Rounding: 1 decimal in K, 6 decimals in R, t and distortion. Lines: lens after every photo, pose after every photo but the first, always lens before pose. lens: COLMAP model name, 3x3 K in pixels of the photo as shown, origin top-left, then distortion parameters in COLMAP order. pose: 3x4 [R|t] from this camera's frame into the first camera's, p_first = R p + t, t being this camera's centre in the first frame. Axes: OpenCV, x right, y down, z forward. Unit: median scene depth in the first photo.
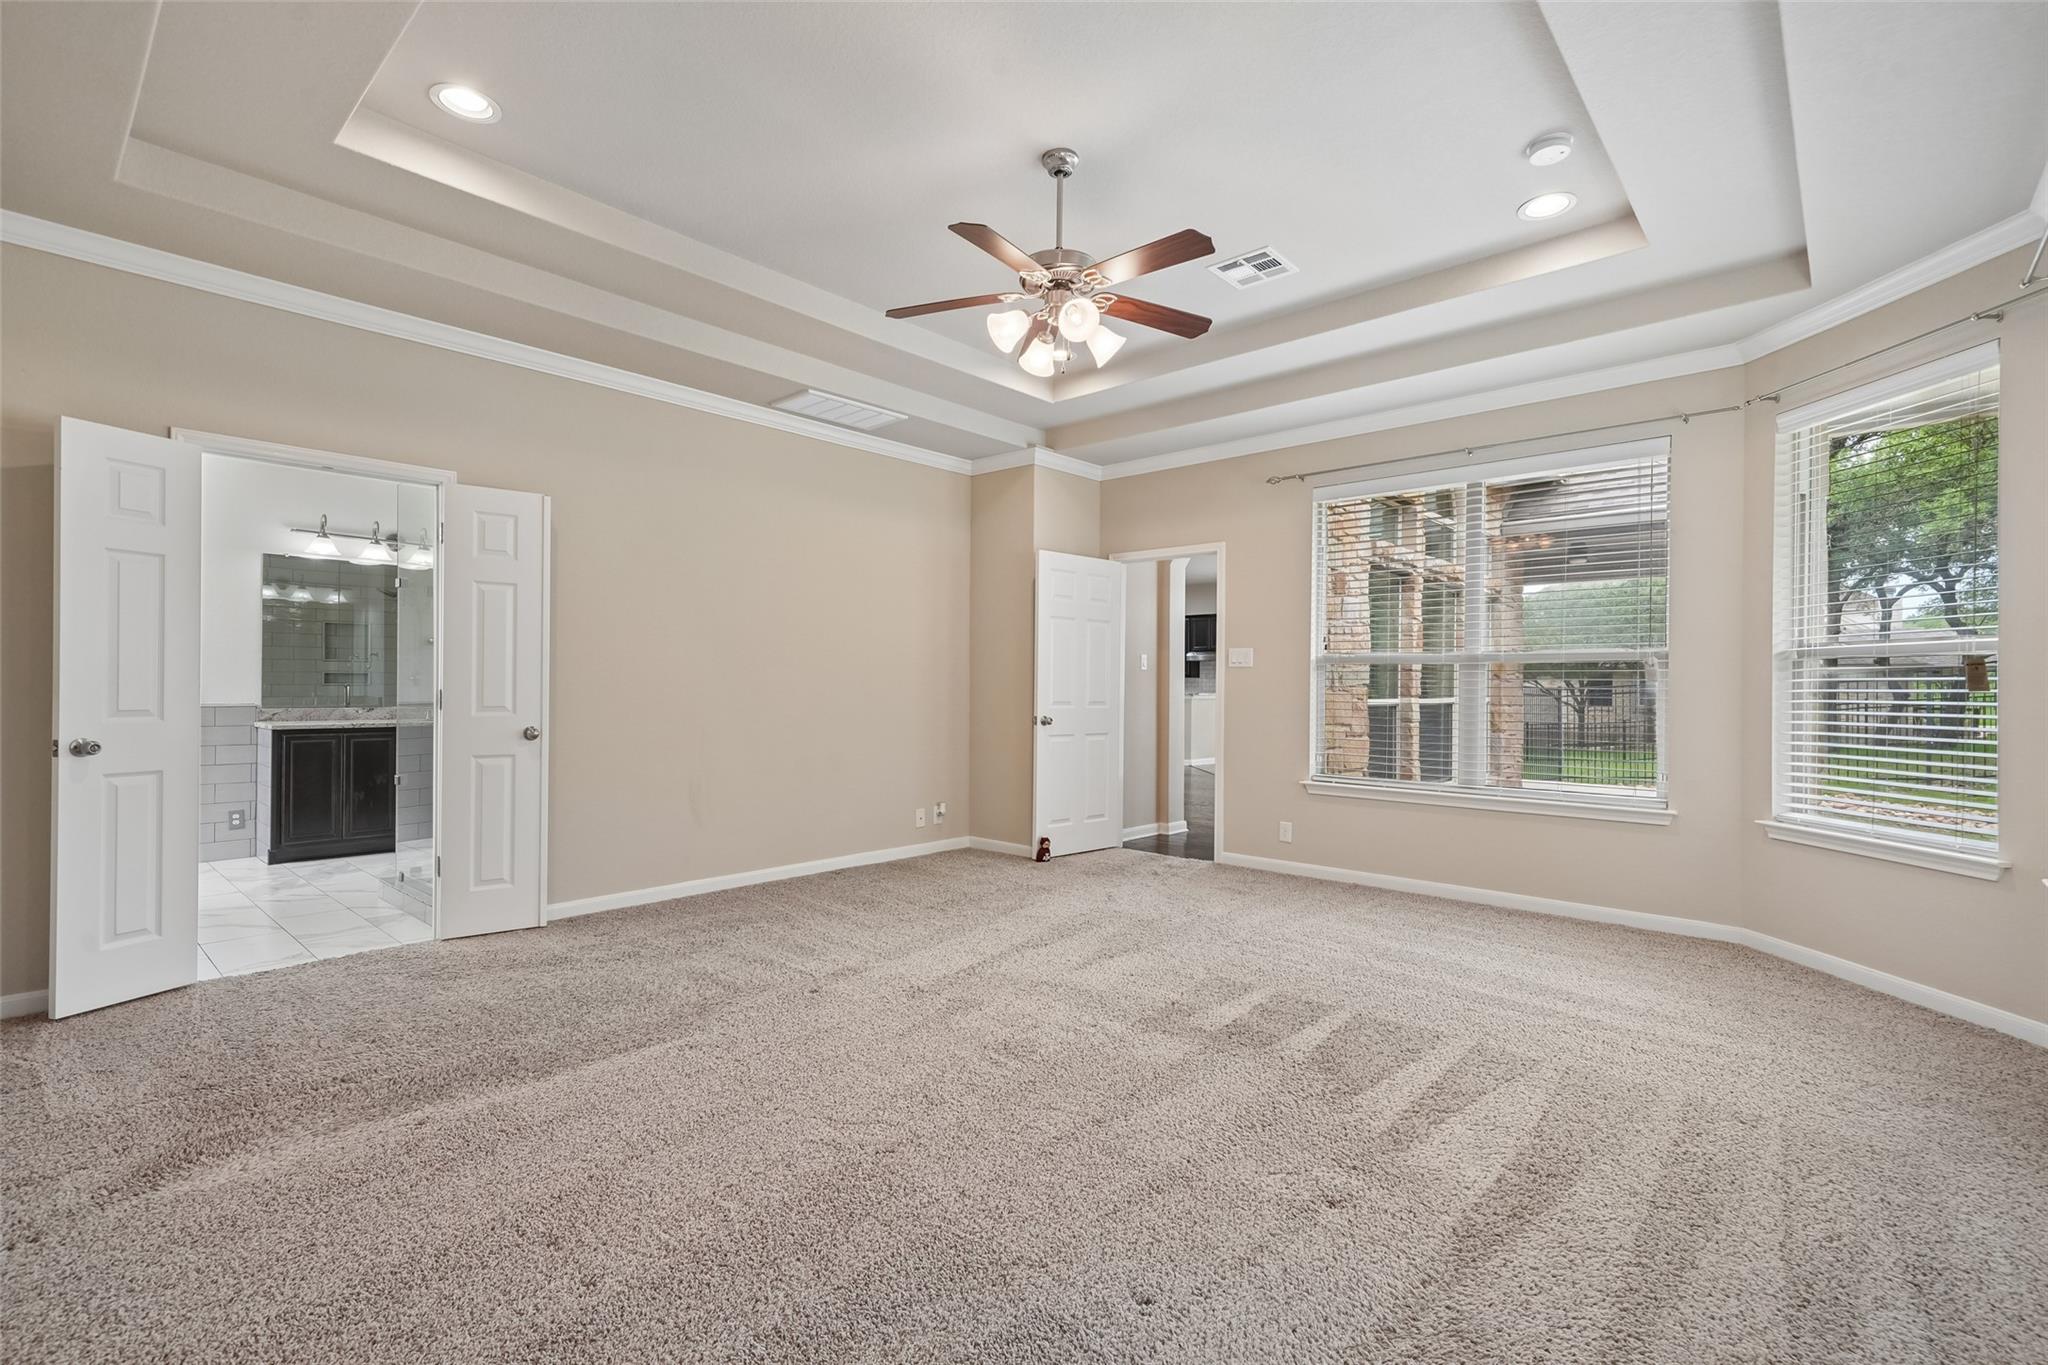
lens RADIAL K [[929.7, 0, 1028.1], [0, 929.7, 684.2], [0, 0, 1]] dist [0.002609, 0.000523]
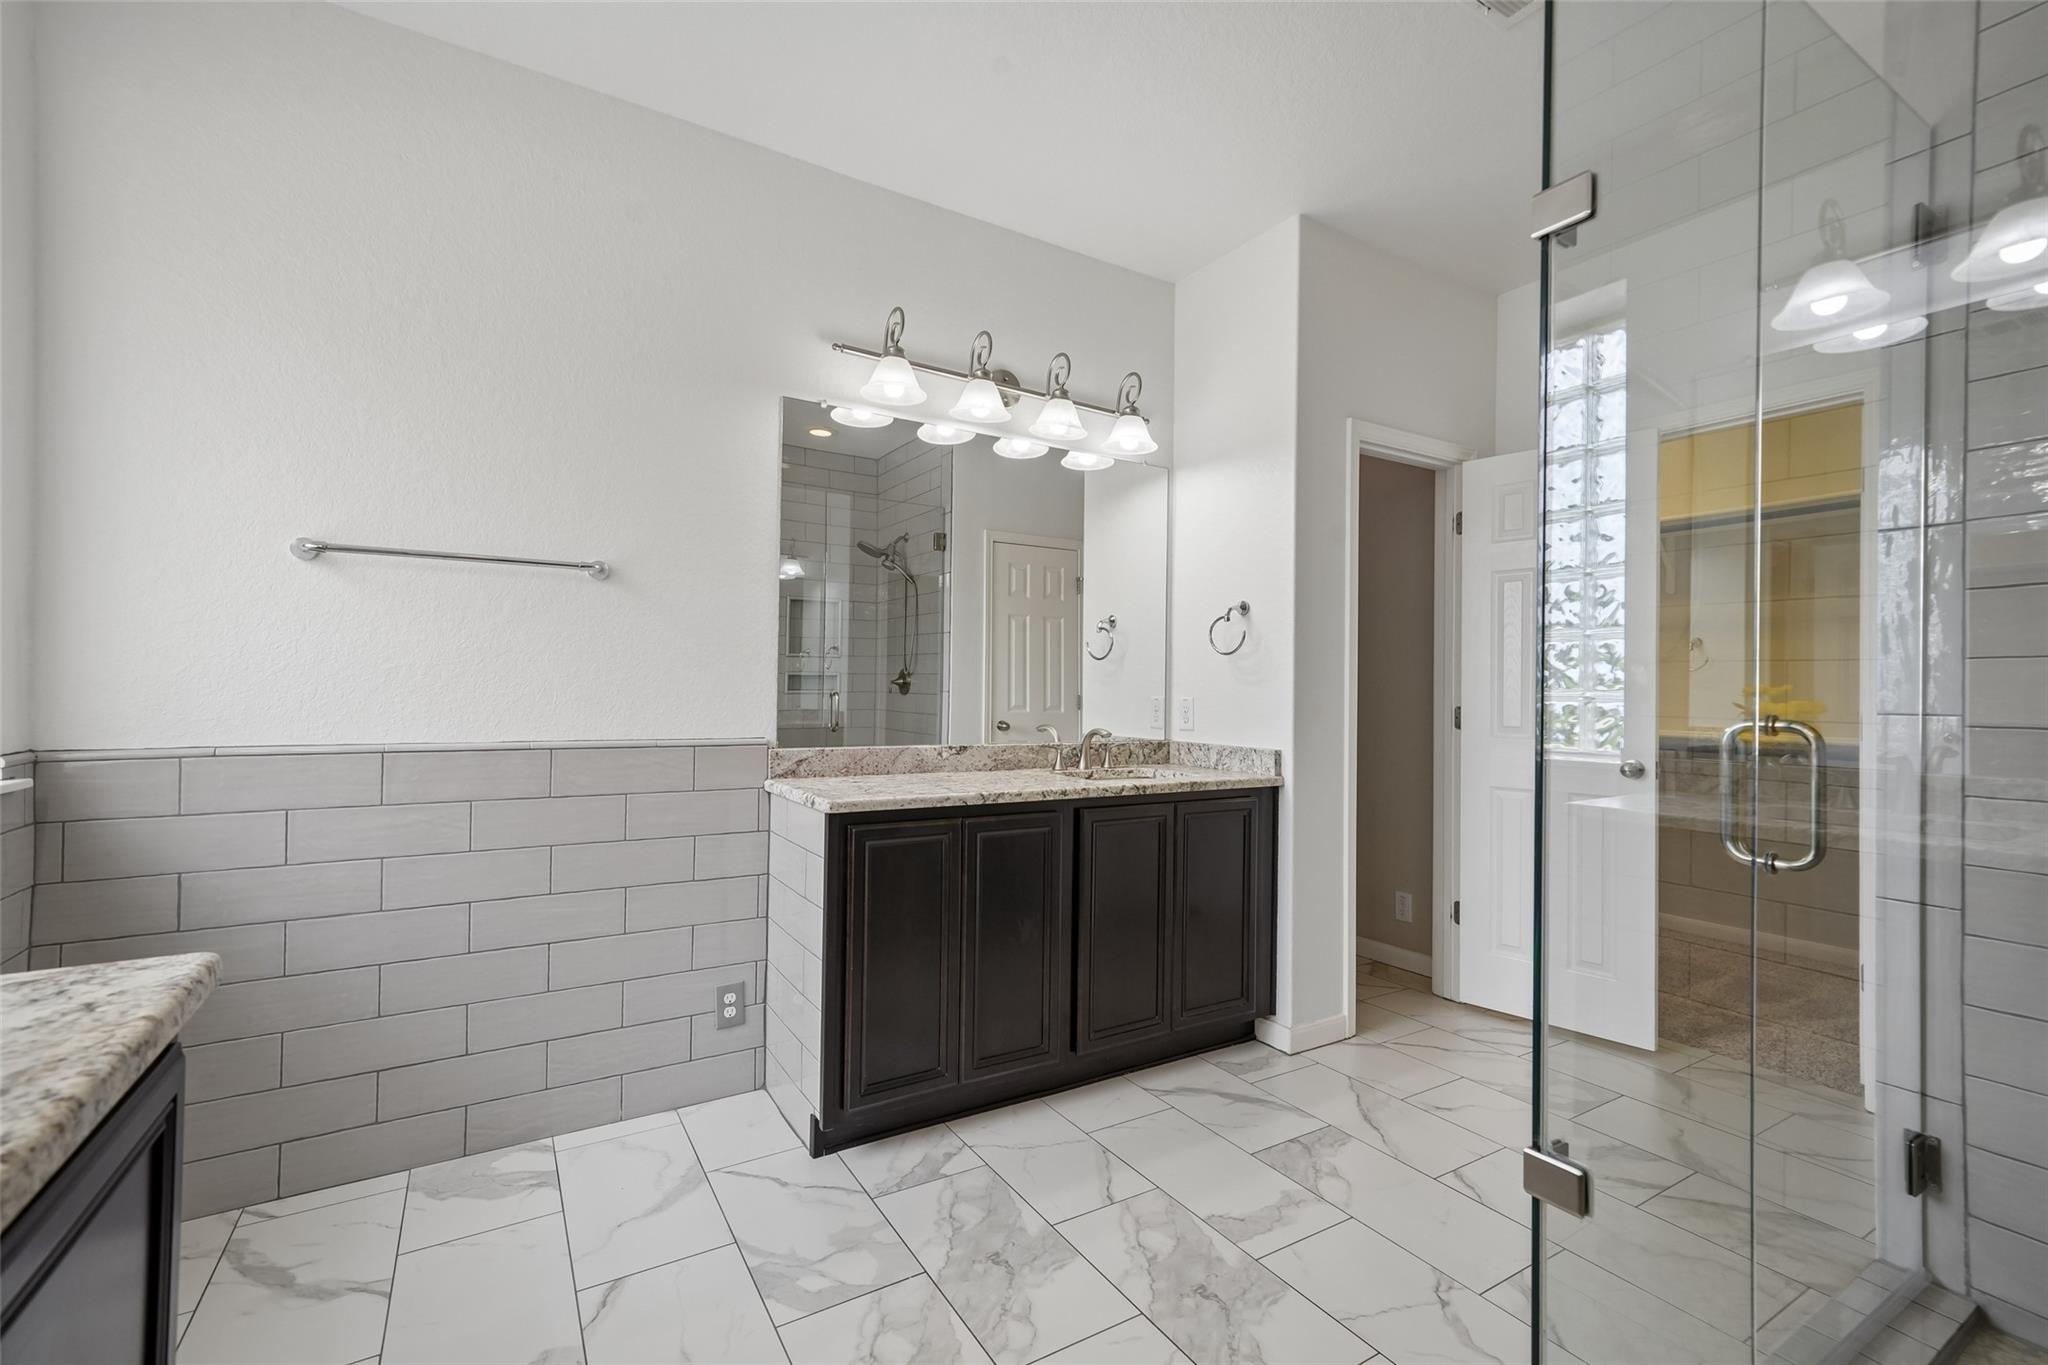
lens RADIAL K [[850.1, 0, 1020.9], [0, 850.1, 686.2], [0, 0, 1]] dist [0.001655, 0.000052]
pose [[0.961165, 0.004358, -0.275940, -0.608725], [-0.005470, 0.999980, -0.003260, -0.003143], [0.275920, 0.004642, 0.961169, 0.652970]]
